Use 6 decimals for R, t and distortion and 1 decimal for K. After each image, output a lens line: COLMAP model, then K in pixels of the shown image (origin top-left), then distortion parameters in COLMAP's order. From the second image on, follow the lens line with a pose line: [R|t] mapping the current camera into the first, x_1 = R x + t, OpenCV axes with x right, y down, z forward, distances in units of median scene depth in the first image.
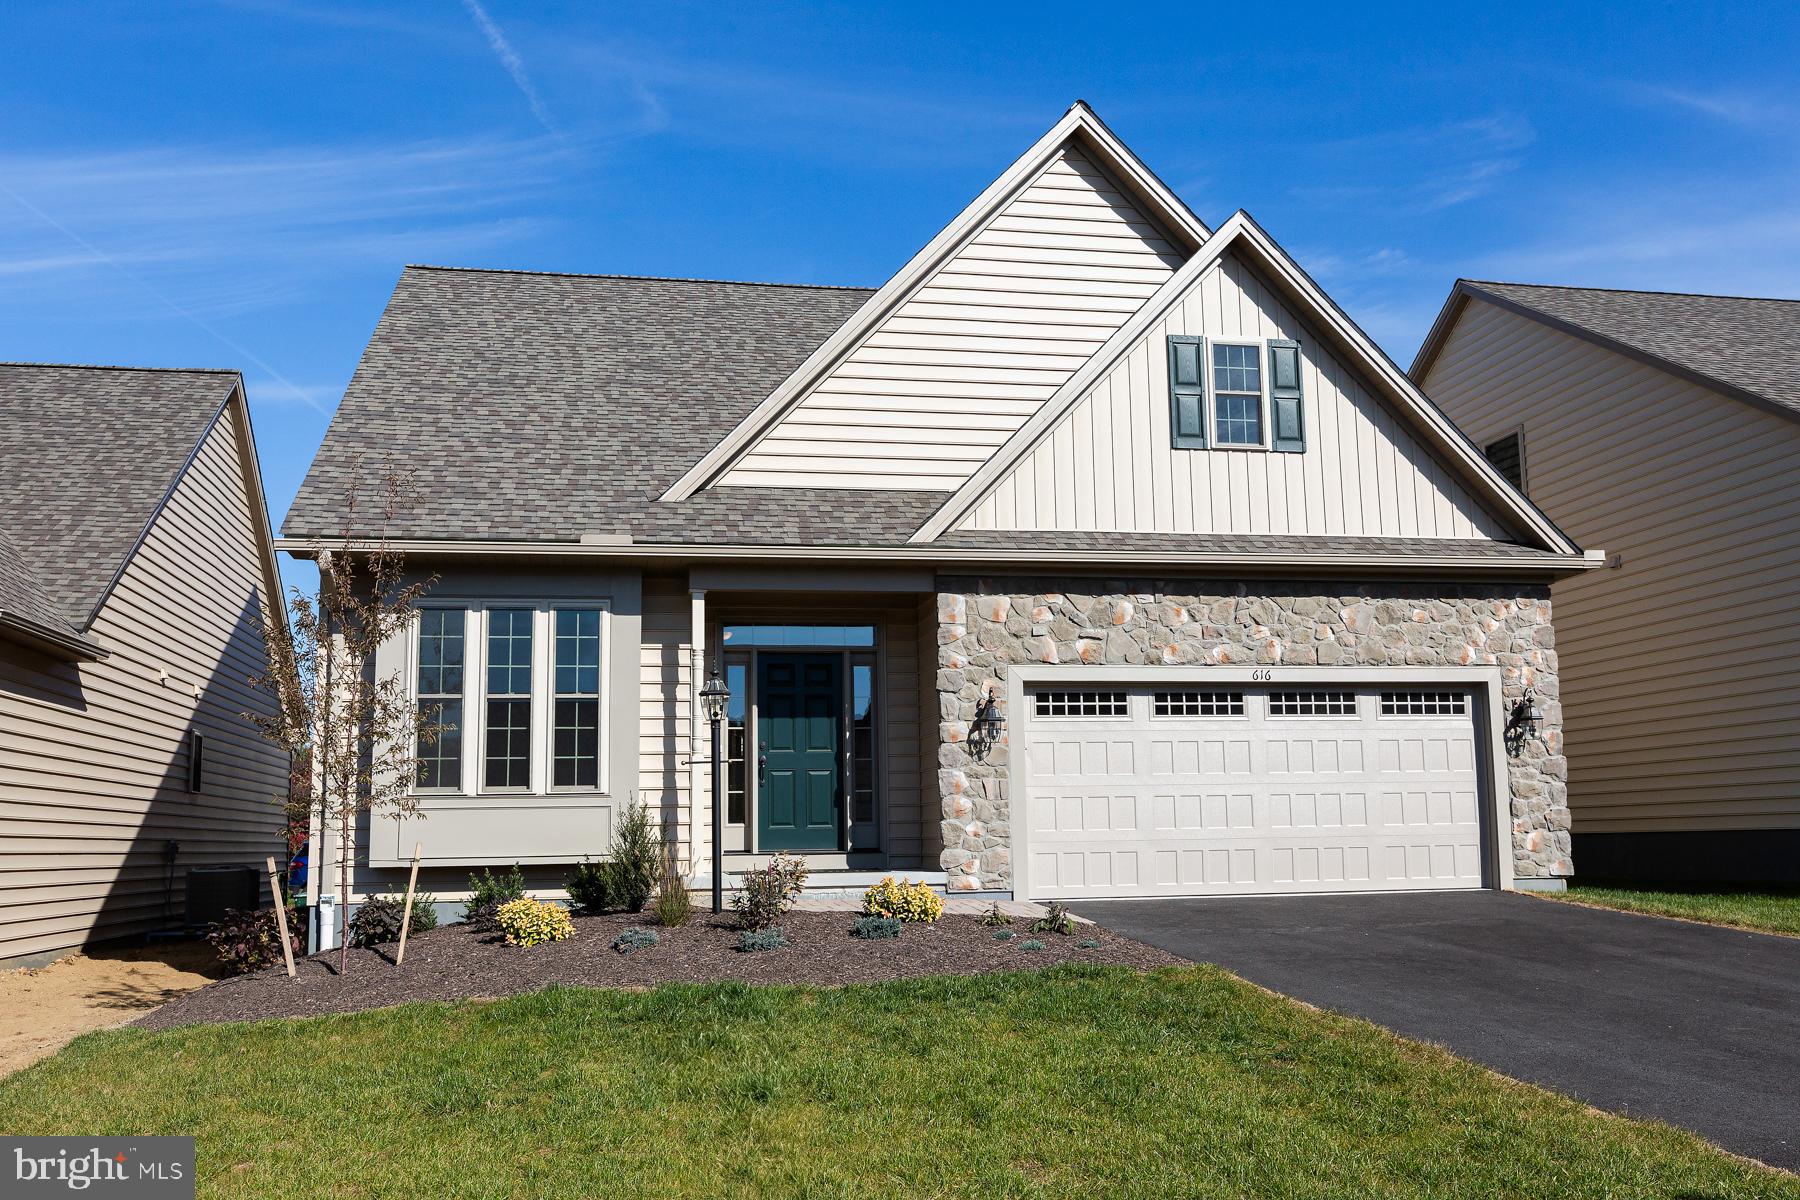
lens RADIAL K [[1595.0, 0, 900.4], [0, 1595.0, 598.4], [0, 0, 1]] dist [-0.004395, 0.020996]
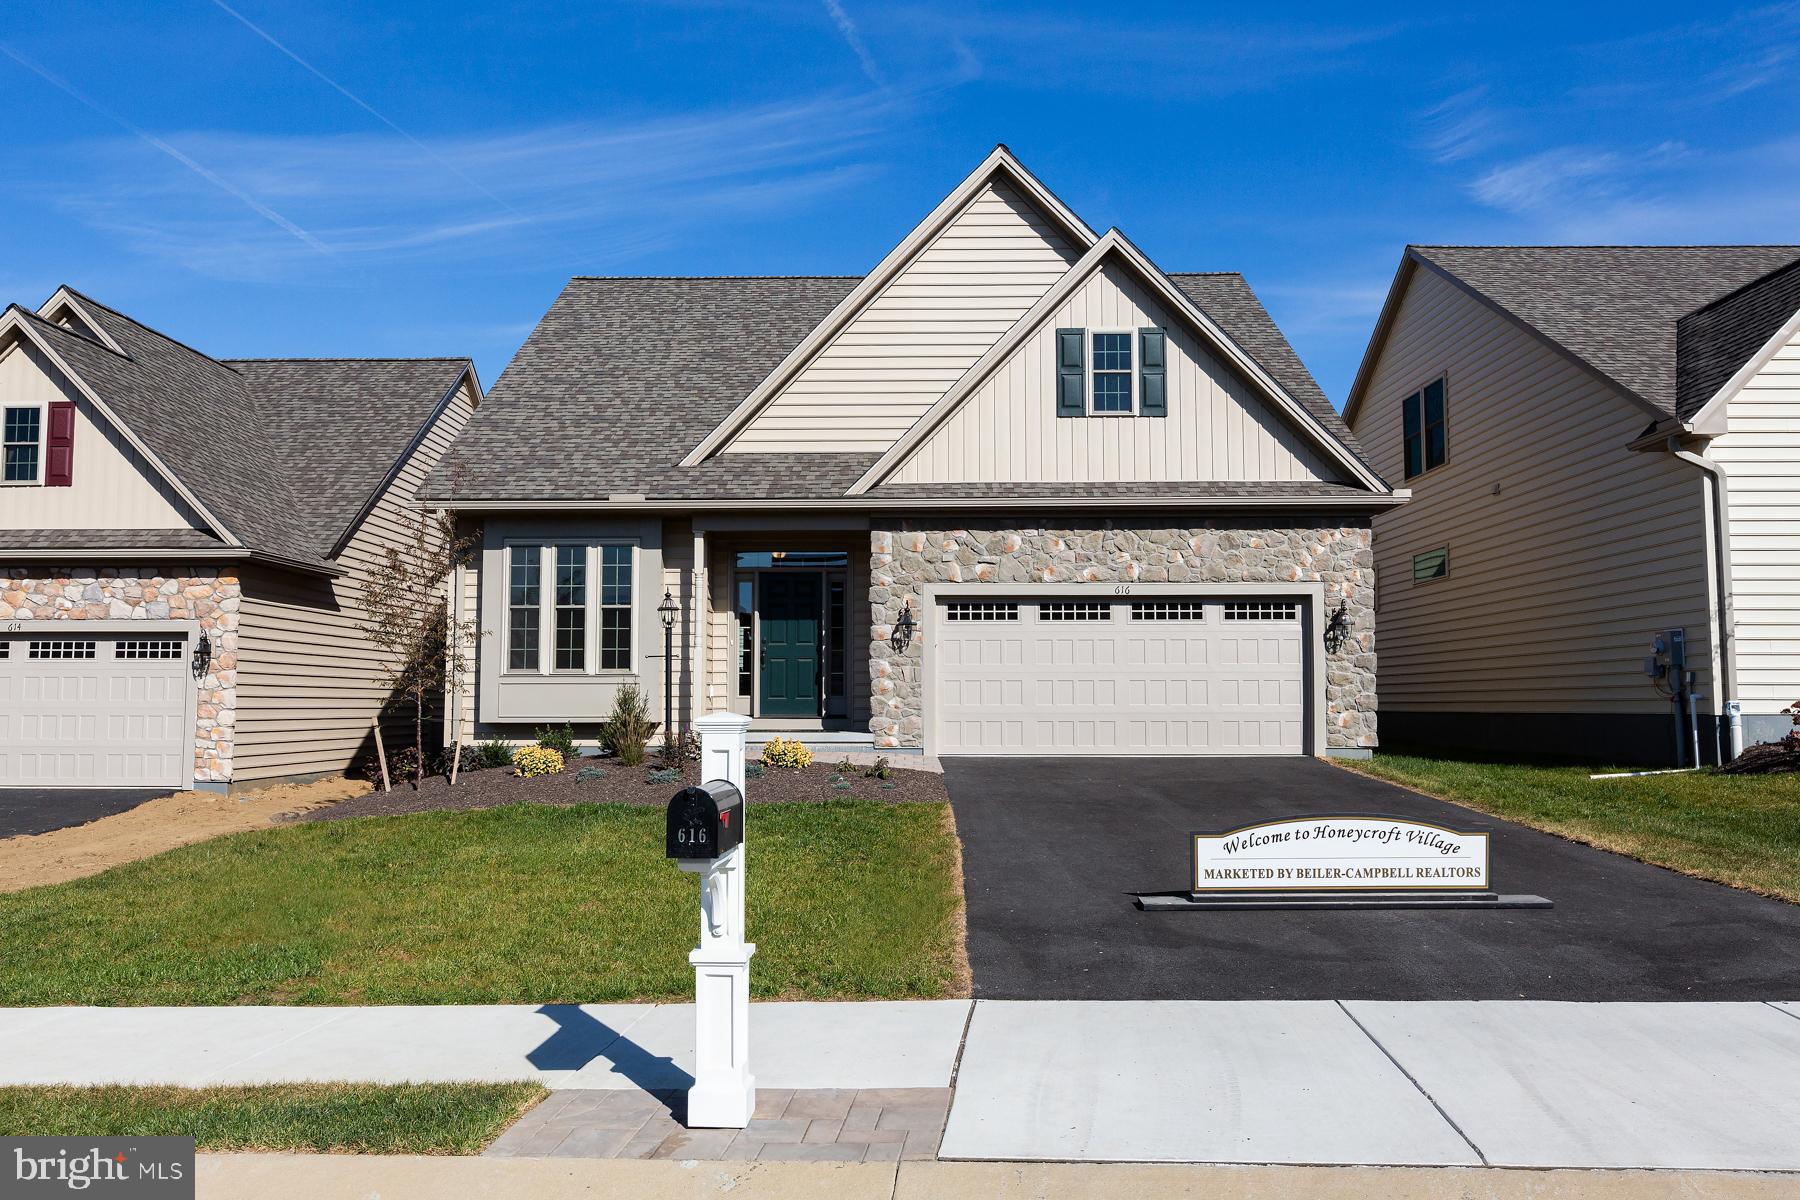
lens RADIAL K [[1370.3, 0, 902.4], [0, 1370.3, 604.5], [0, 0, 1]] dist [0.012050, 0.001869]
pose [[0.979768, 0.002398, -0.200124, 0.269140], [0.014256, 0.996552, 0.081735, -0.034037], [0.199630, -0.082934, 0.976355, -0.135253]]
